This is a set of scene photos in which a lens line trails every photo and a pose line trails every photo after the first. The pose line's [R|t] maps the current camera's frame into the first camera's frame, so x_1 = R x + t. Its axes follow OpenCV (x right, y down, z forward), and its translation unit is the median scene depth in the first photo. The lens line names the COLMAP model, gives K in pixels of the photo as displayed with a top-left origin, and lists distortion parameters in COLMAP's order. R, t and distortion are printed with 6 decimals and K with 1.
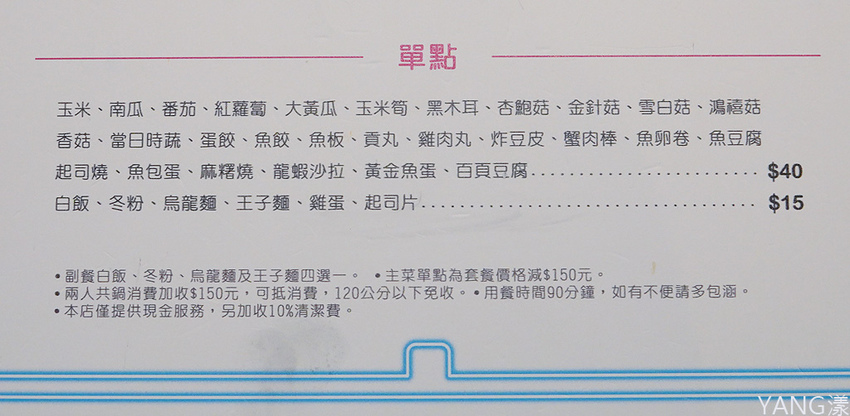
lens RADIAL K [[1422.5, 0, 424.9], [0, 1422.5, 208.3], [0, 0, 1]] dist [-0.061490, 0.000000]
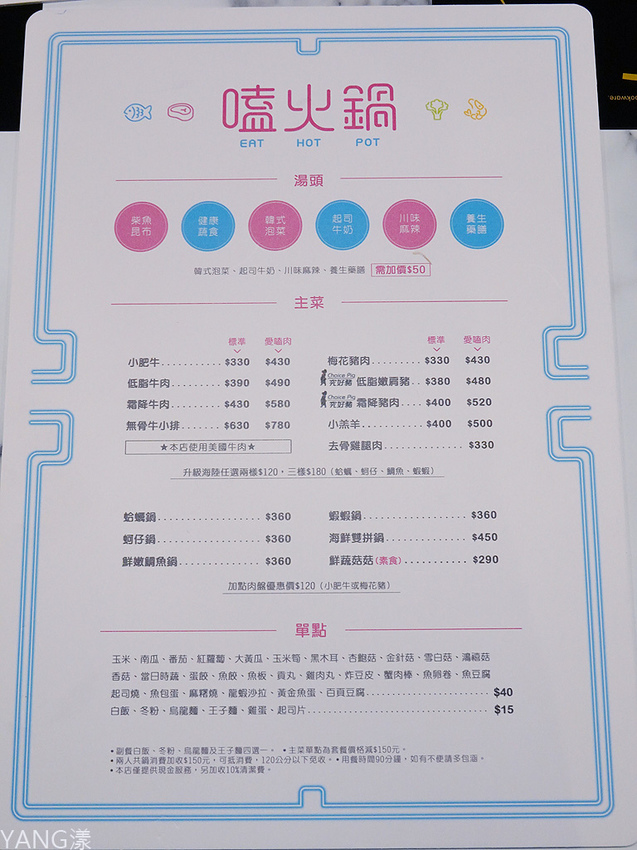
lens RADIAL K [[1201.0, 0, 318.0], [0, 1201.0, 425.3], [0, 0, 1]] dist [-0.009016, 0.000000]
pose [[0.999897, 0.000499, 0.014350, -0.012059], [0.003009, 0.969920, -0.243405, 0.016895], [-0.014040, 0.243423, 0.969818, -0.619119]]
